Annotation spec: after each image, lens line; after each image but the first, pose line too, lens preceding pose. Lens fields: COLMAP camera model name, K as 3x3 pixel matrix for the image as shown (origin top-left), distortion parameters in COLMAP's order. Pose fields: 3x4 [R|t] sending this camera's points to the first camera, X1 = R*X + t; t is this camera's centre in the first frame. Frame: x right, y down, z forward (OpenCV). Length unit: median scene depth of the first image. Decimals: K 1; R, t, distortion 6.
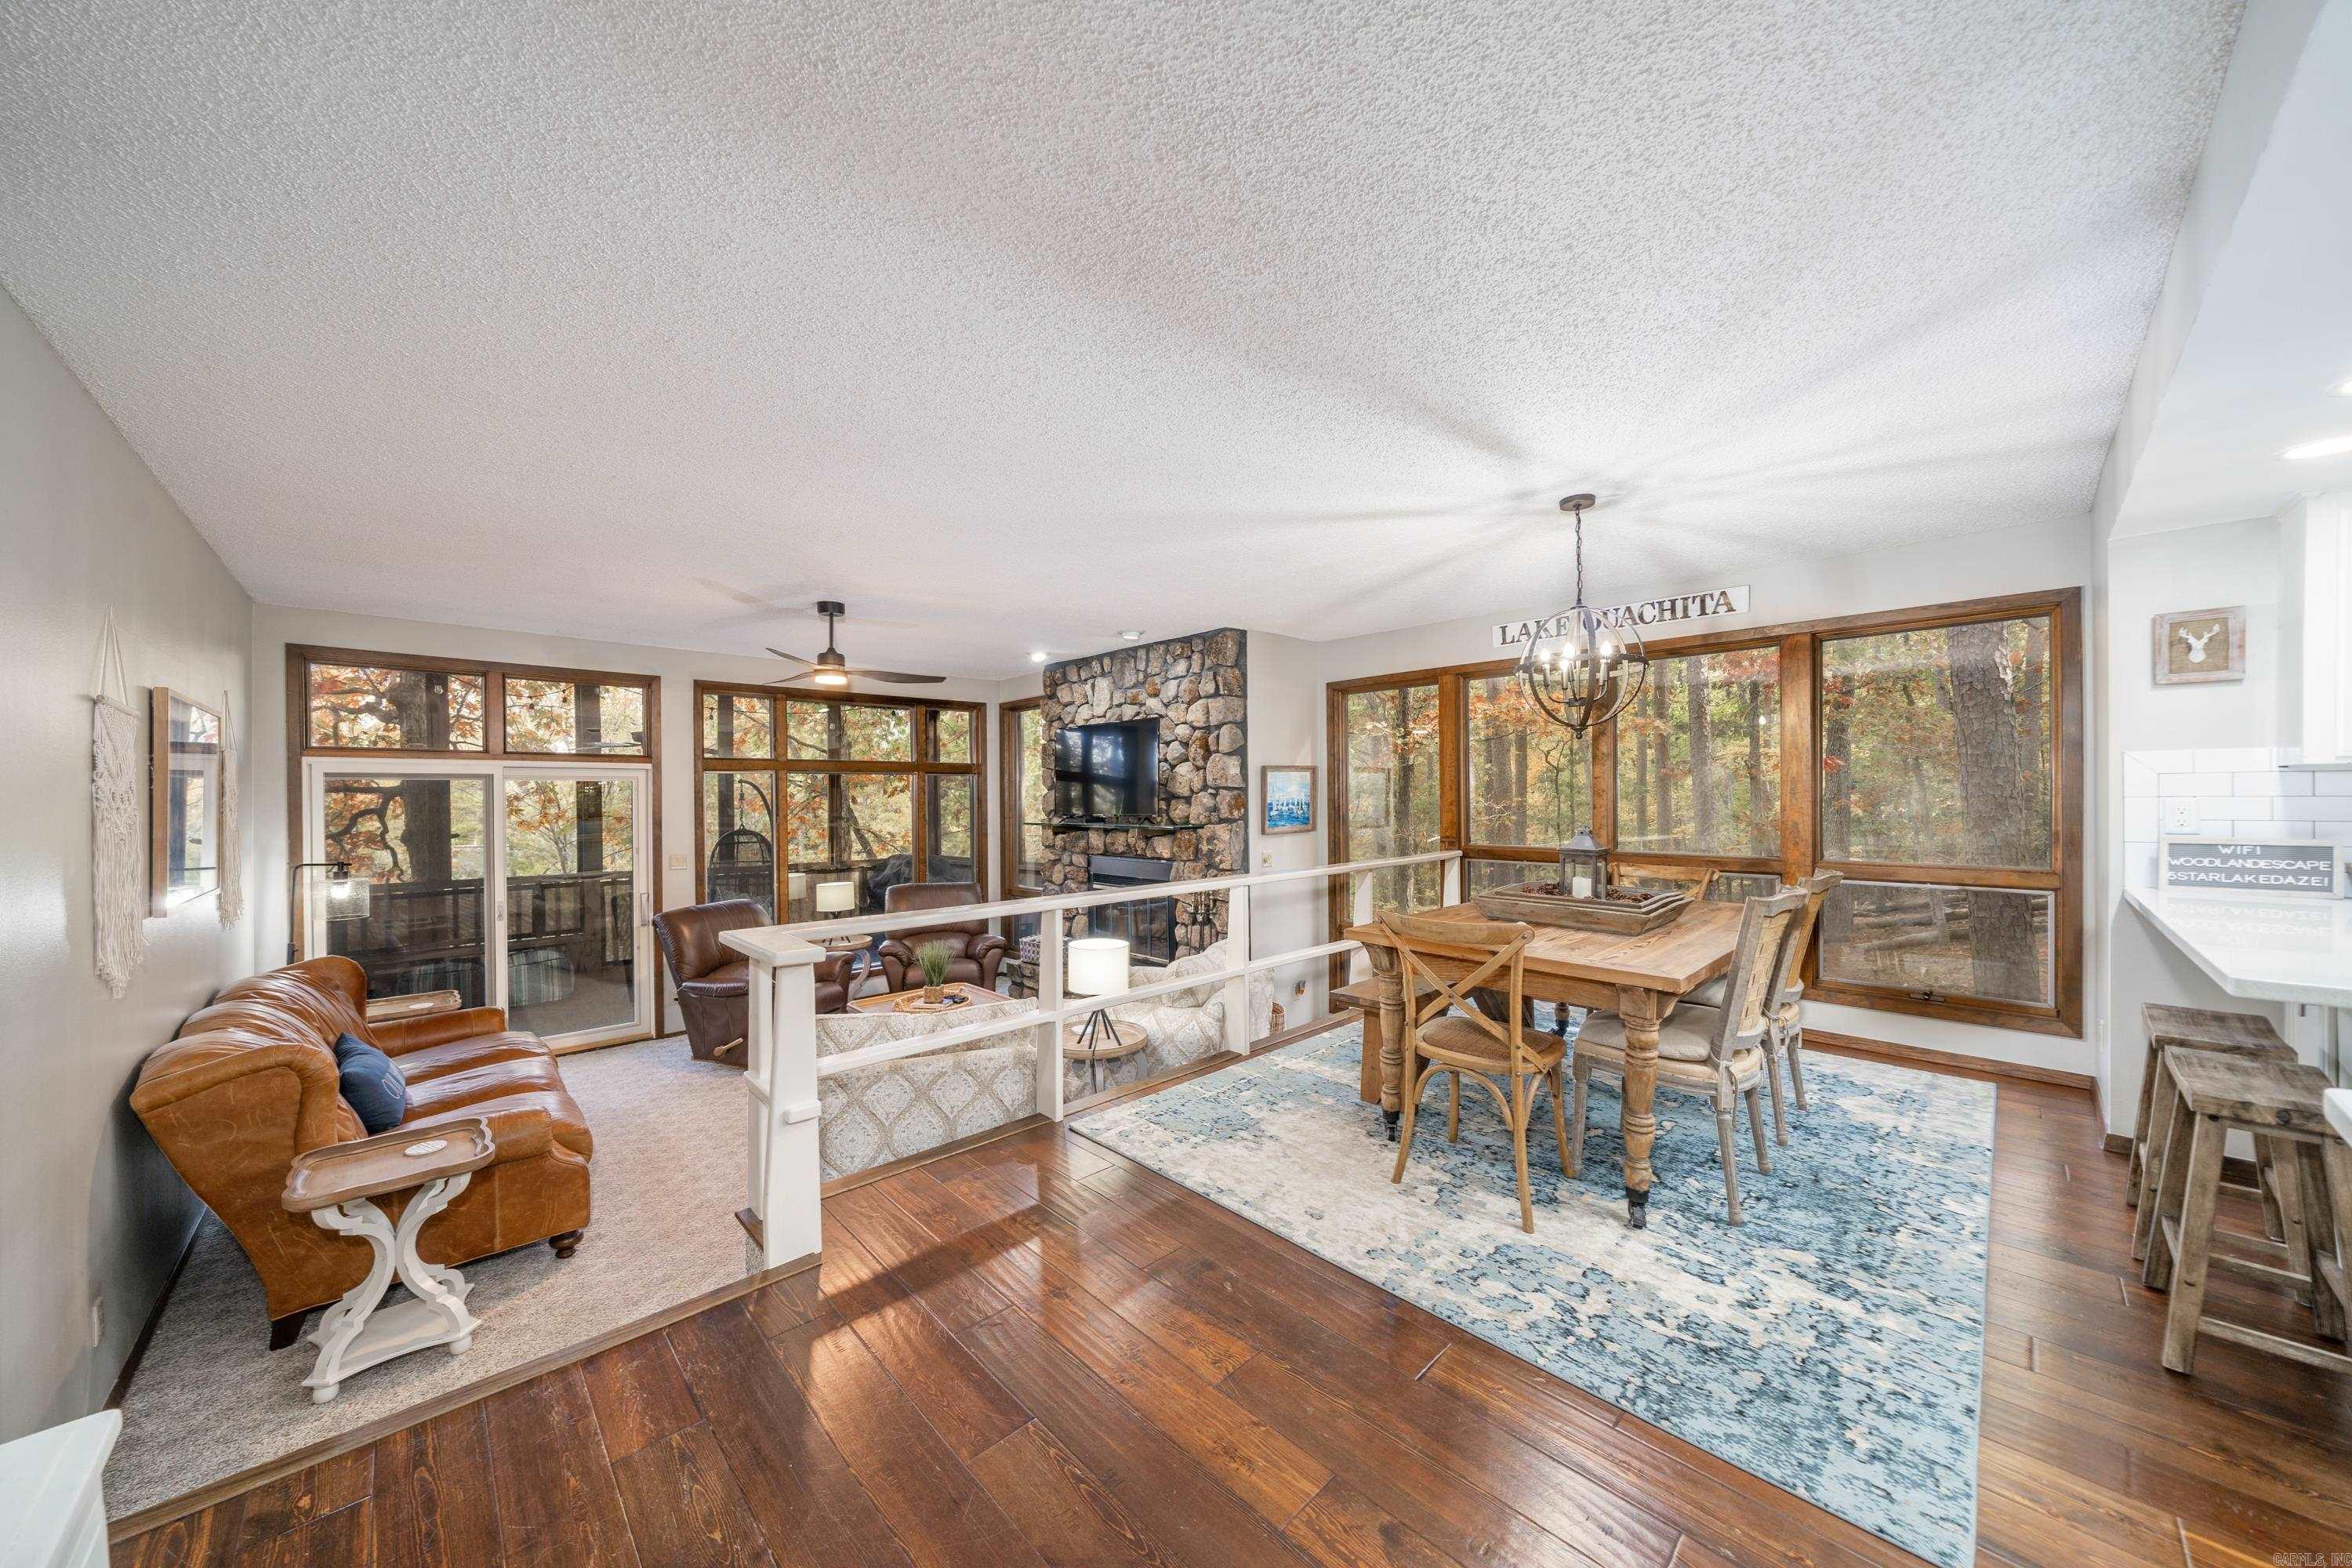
lens RADIAL K [[809.1, 0, 1171.3], [0, 809.1, 798.1], [0, 0, 1]] dist [-0.007071, 0.000088]
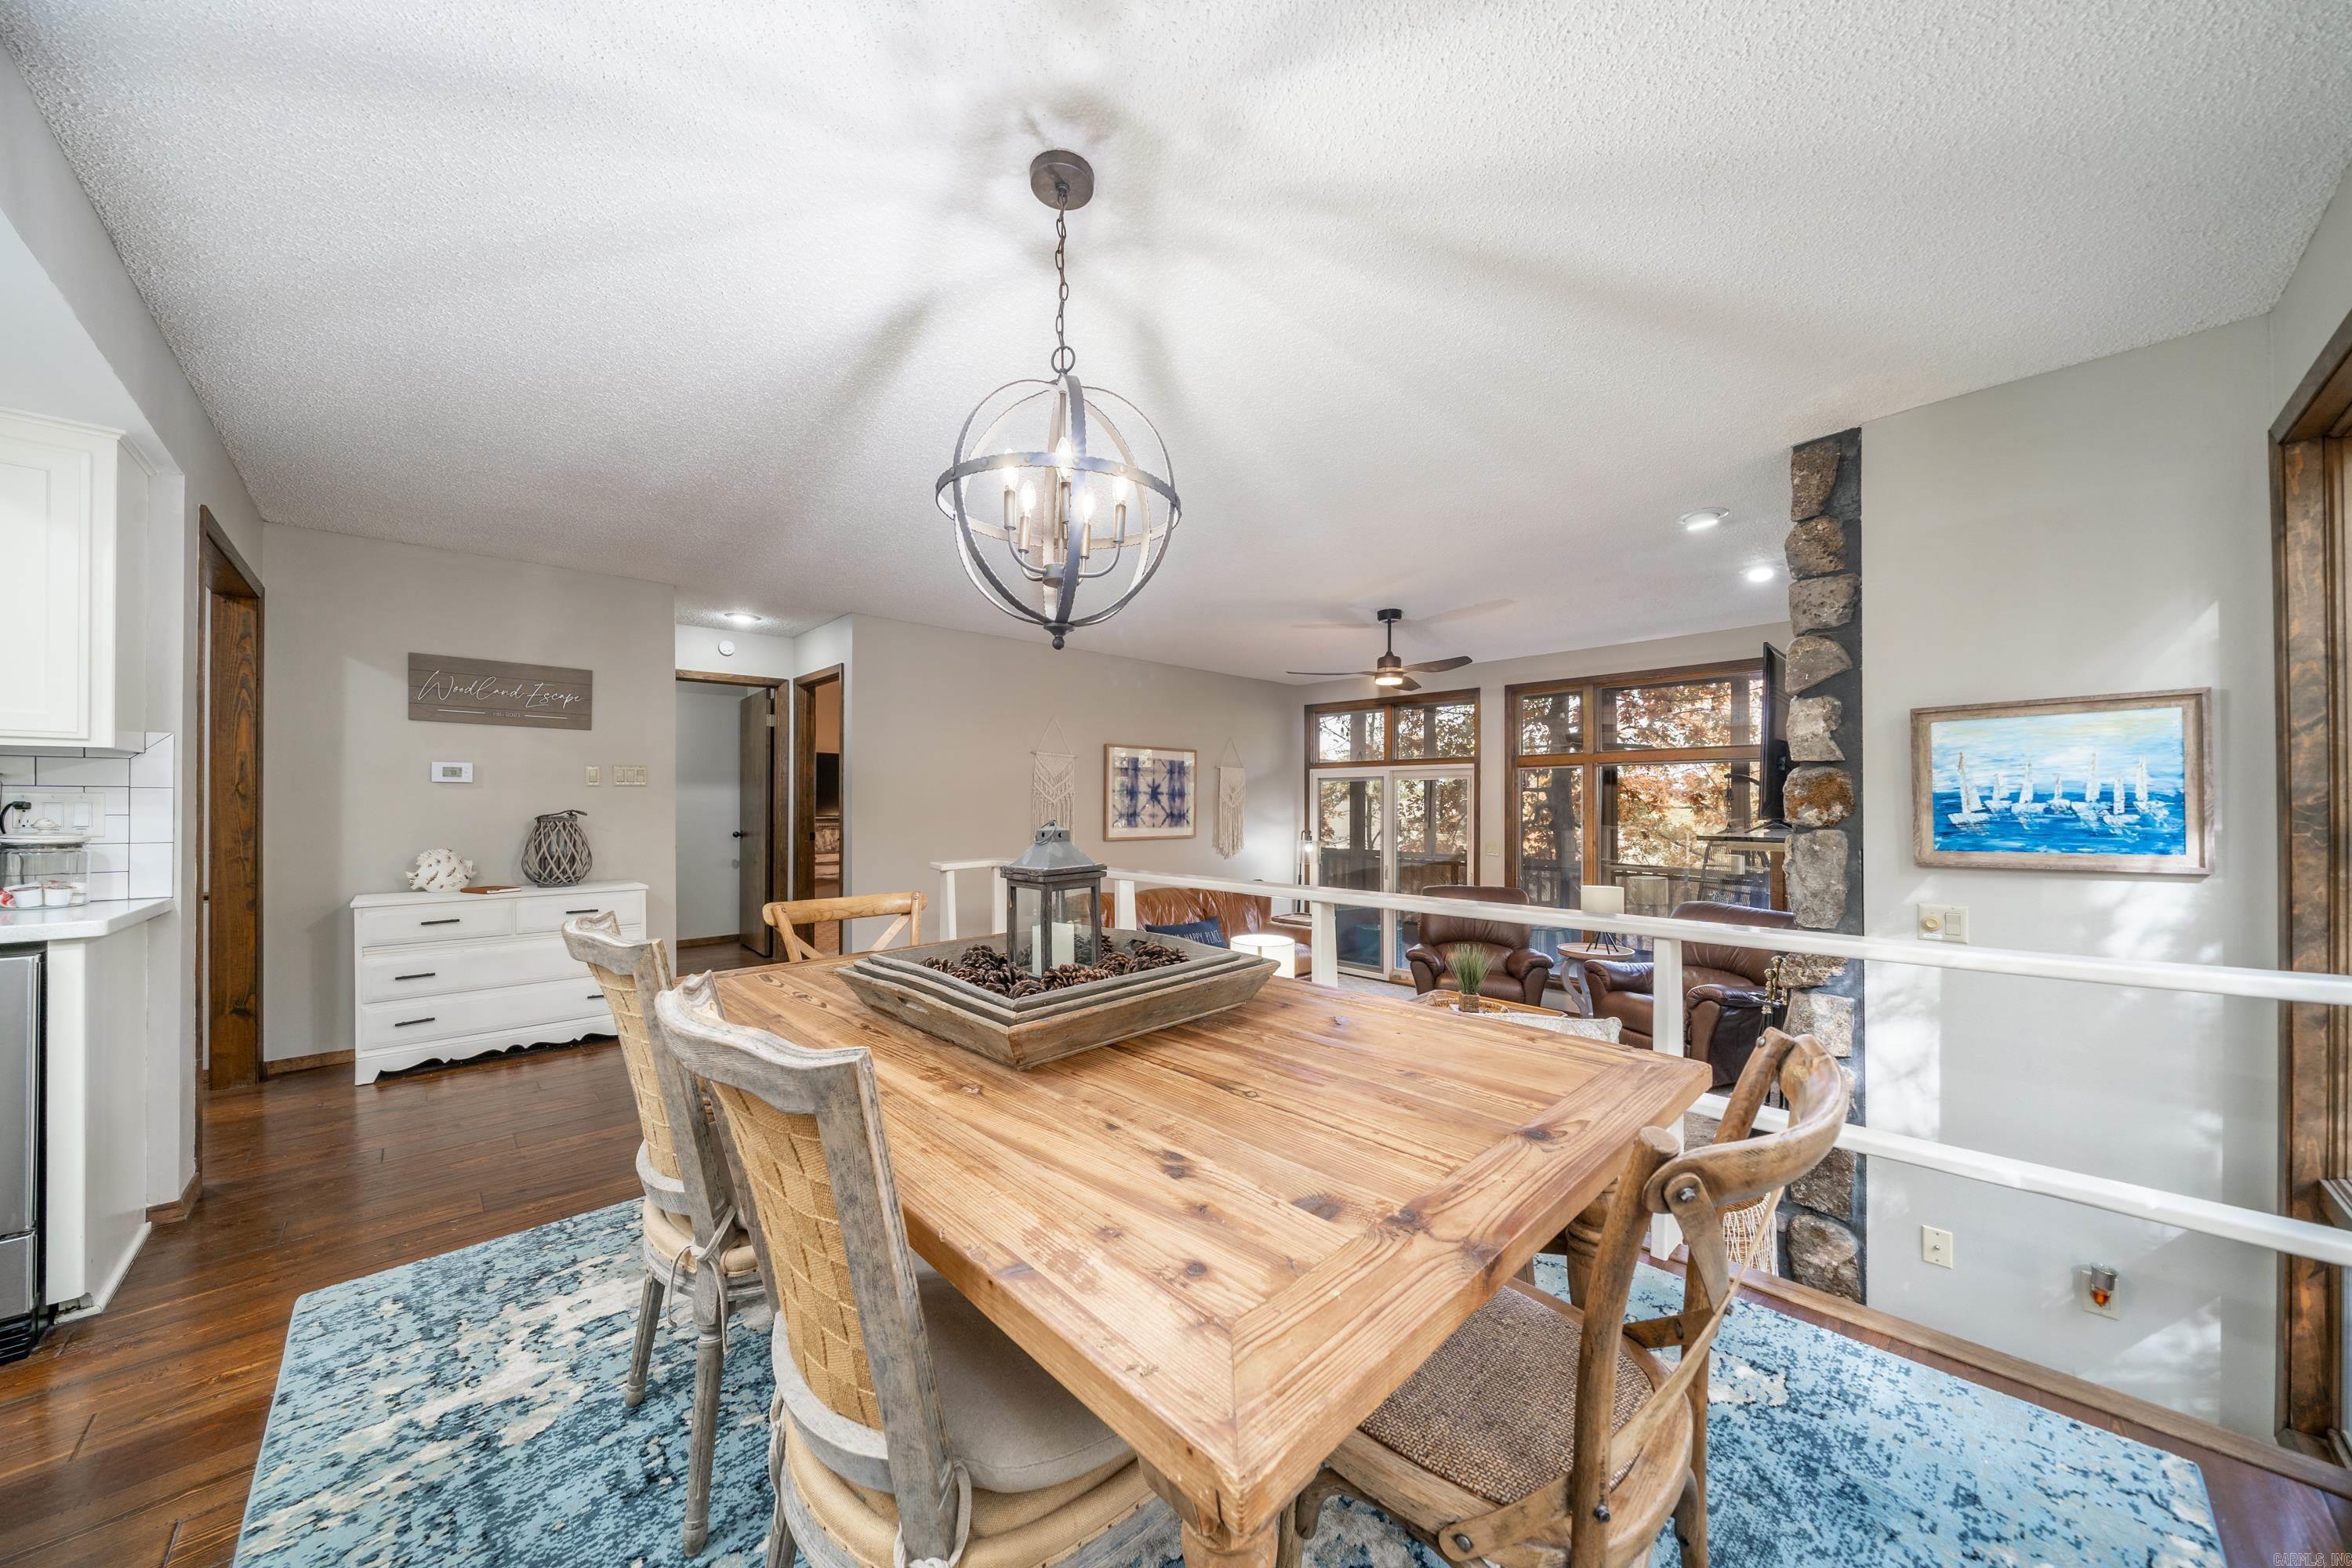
lens RADIAL K [[808.8, 0, 1172.2], [0, 808.8, 803.6], [0, 0, 1]] dist [-0.004168, 0.000039]
pose [[-0.010186, 0.006098, -0.999930, 1.178215], [-0.005300, 0.999967, 0.006152, 0.023217], [0.999934, 0.005362, -0.010153, 1.255352]]
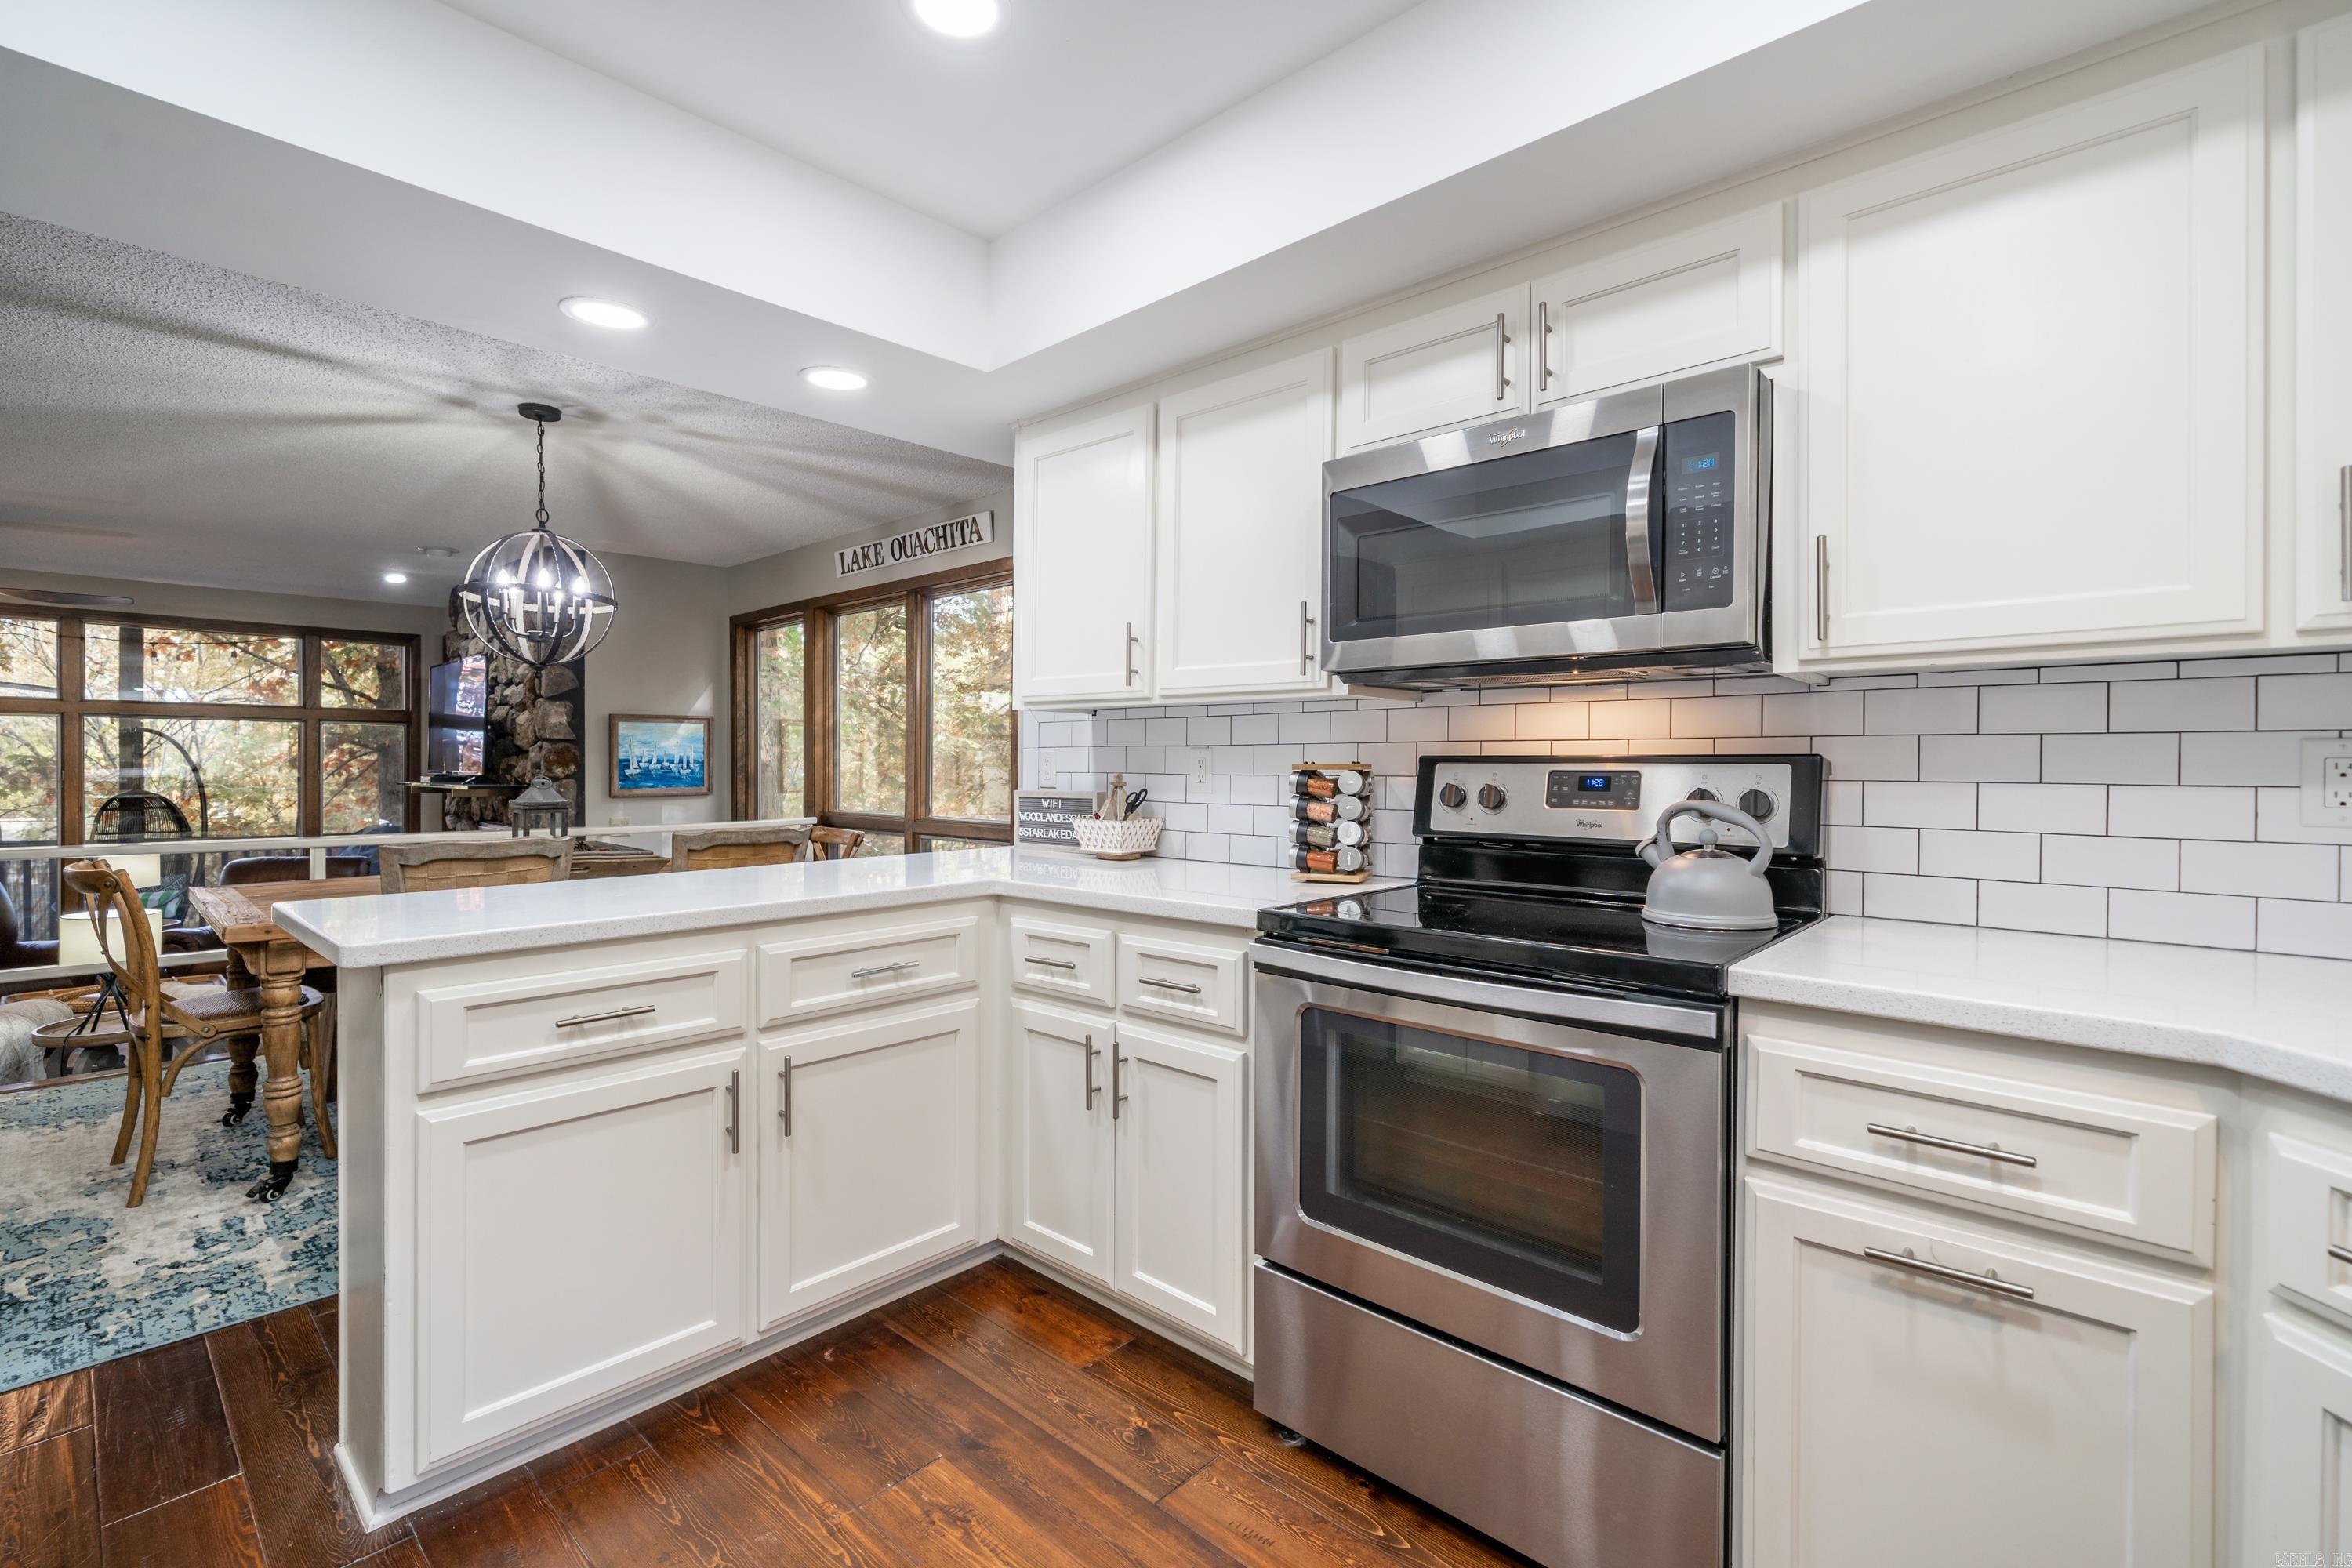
lens RADIAL K [[1043.1, 0, 1171.5], [0, 1043.1, 768.2], [0, 0, 1]] dist [0.000899, 0.000617]
pose [[0.998464, 0.012239, 0.054028, 1.330661], [-0.012117, 0.999923, -0.002573, 0.023913], [-0.054055, 0.001914, 0.998536, -0.216392]]
